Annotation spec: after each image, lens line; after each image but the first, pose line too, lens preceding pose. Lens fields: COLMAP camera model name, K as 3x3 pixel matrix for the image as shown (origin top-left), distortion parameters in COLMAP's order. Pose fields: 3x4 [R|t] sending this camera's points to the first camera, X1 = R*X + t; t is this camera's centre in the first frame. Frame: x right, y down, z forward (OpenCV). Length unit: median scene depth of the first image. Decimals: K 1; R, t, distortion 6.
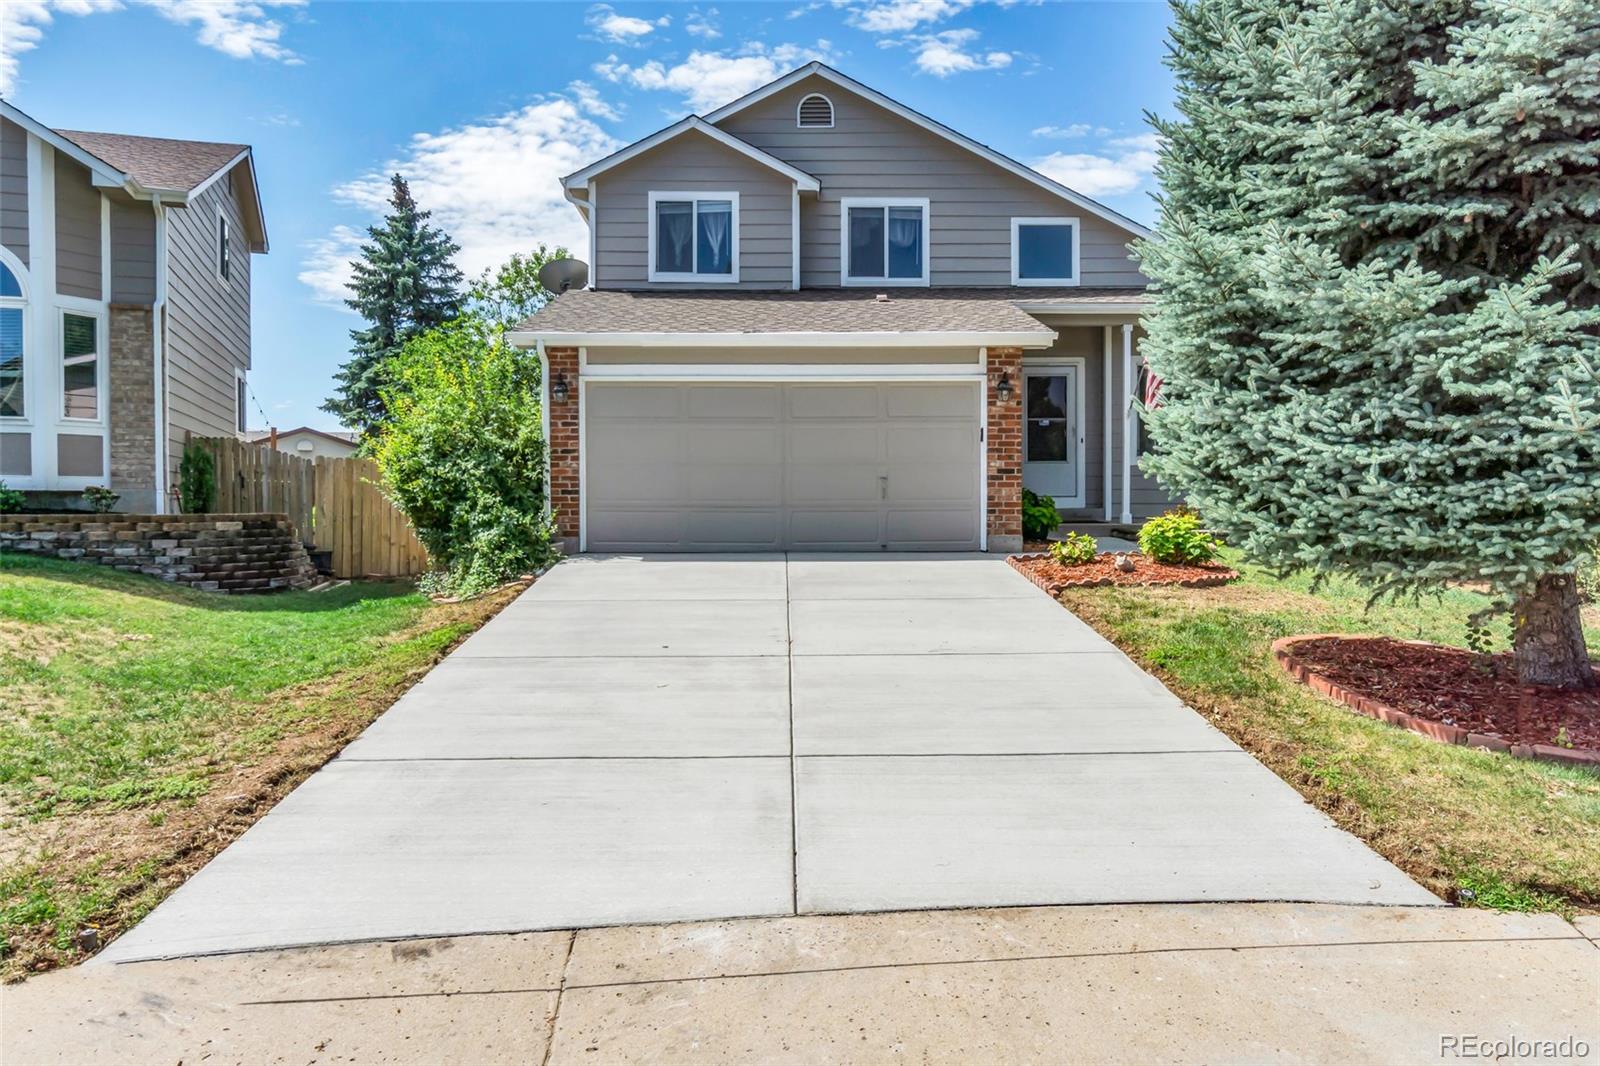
lens RADIAL K [[1093.2, 0, 799.9], [0, 1093.2, 531.8], [0, 0, 1]] dist [-0.007236, 0.000114]
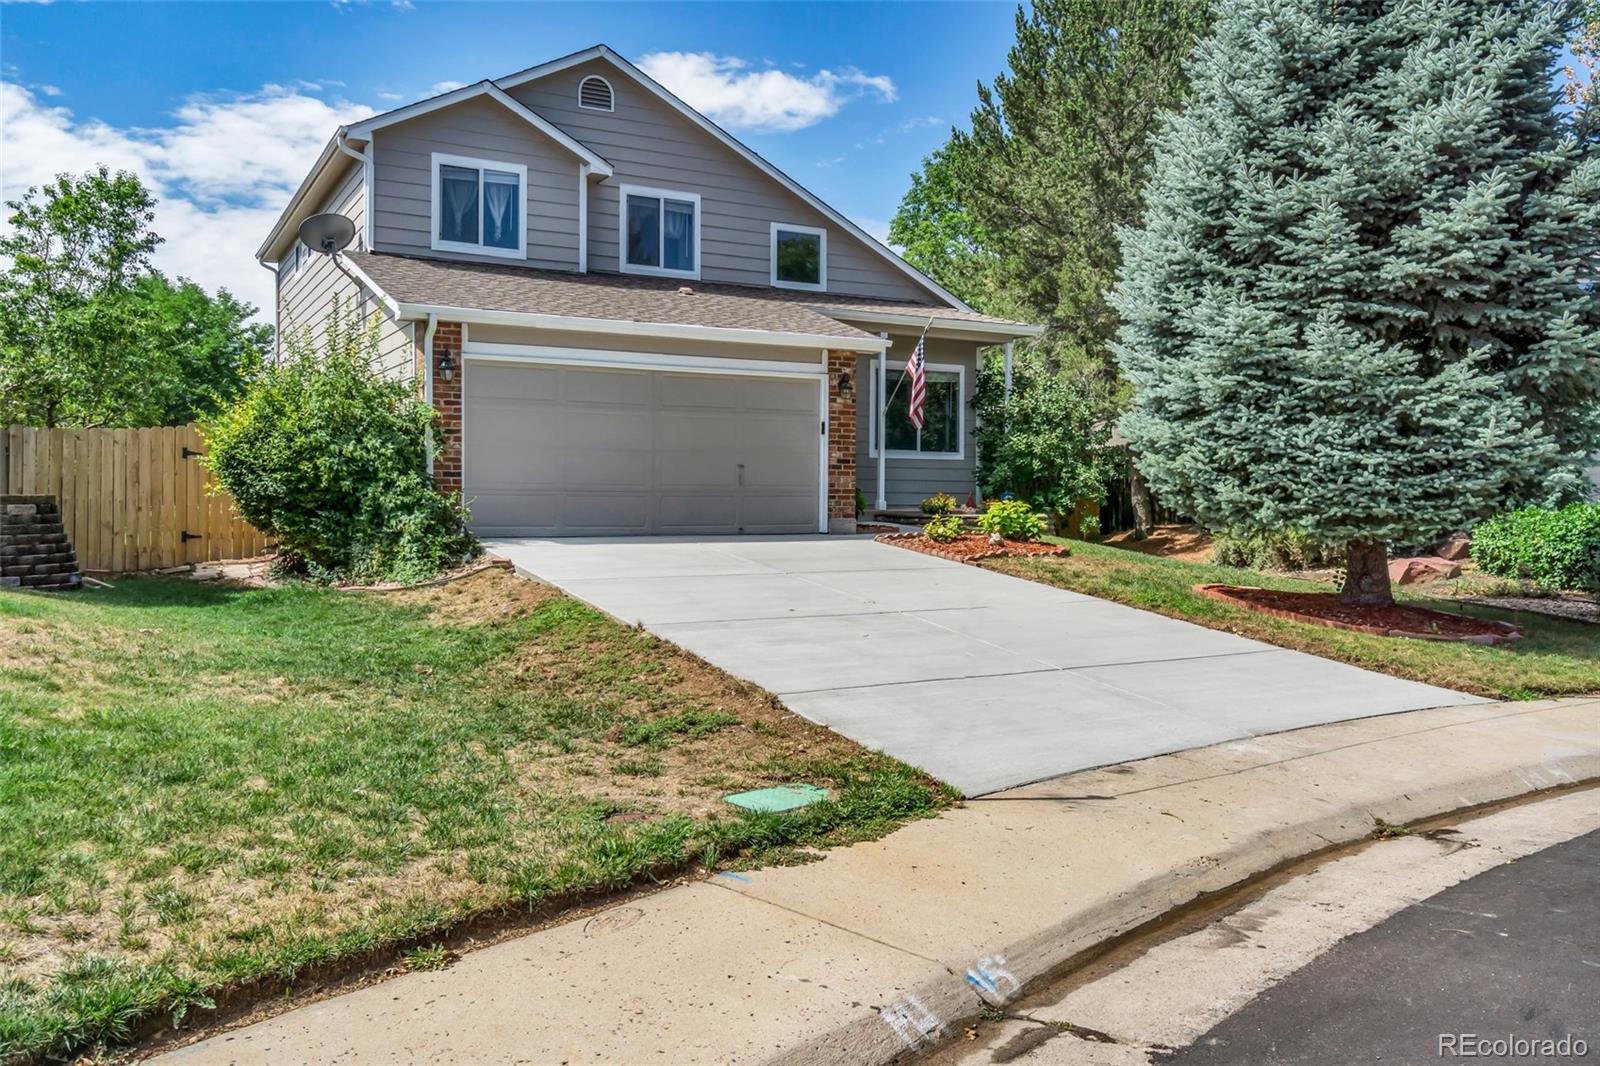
lens RADIAL K [[1234.7, 0, 800.8], [0, 1234.7, 529.3], [0, 0, 1]] dist [-0.002907, 0.003670]
pose [[0.880689, -0.006311, 0.473653, -0.447797], [0.005869, 0.999980, 0.002410, 0.010623], [-0.473658, 0.000658, 0.880708, -0.090738]]
